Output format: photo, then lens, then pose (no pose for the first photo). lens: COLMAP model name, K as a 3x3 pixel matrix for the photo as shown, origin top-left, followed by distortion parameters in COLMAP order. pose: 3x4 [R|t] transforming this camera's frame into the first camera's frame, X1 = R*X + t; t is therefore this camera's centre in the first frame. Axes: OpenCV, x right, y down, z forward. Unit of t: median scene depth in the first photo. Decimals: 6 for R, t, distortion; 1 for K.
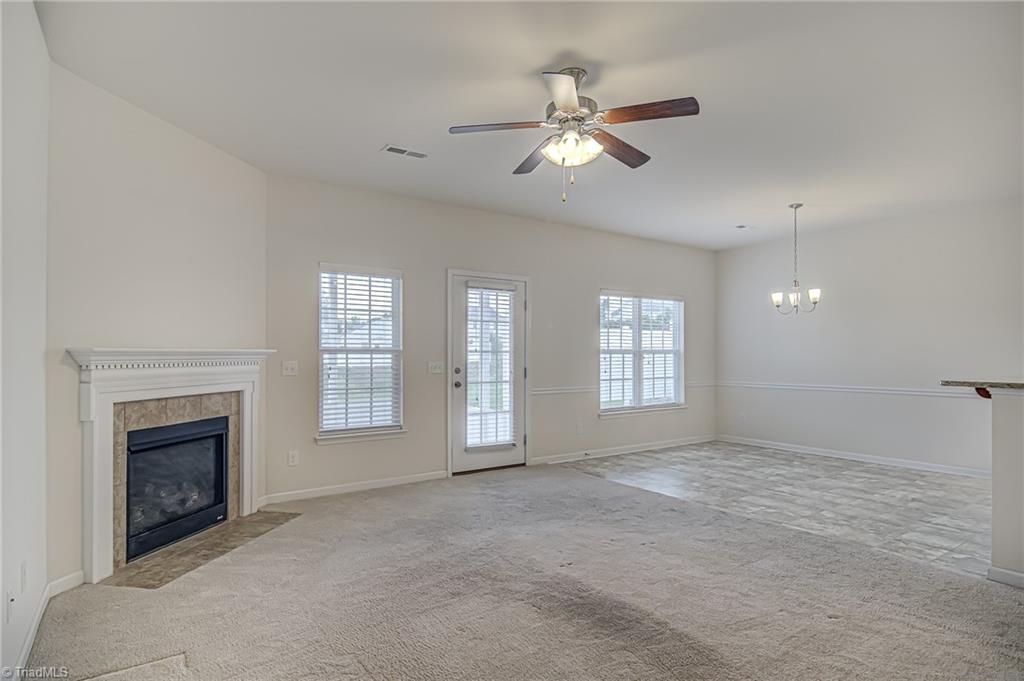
lens RADIAL K [[546.9, 0, 516.6], [0, 546.9, 348.9], [0, 0, 1]] dist [0.007433, -0.001122]
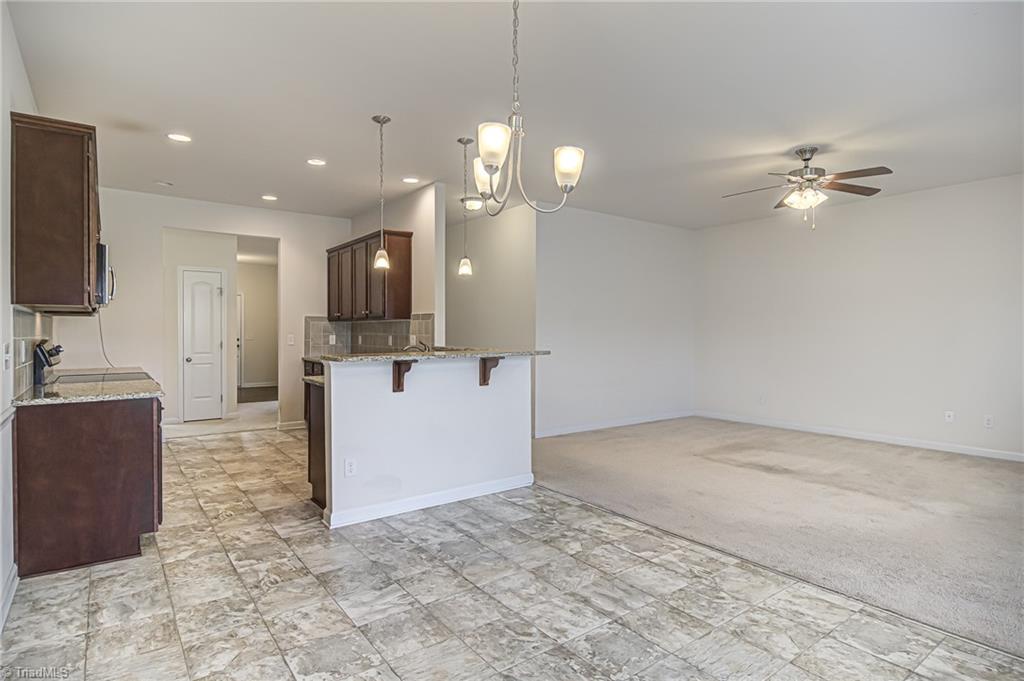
lens RADIAL K [[546.9, 0, 510.8], [0, 546.9, 336.8], [0, 0, 1]] dist [0.007433, -0.001122]
pose [[-0.999490, -0.000834, -0.031919, 0.672119], [-0.000707, 0.999992, -0.003991, 0.020821], [0.031922, -0.003967, -0.999482, 1.724740]]
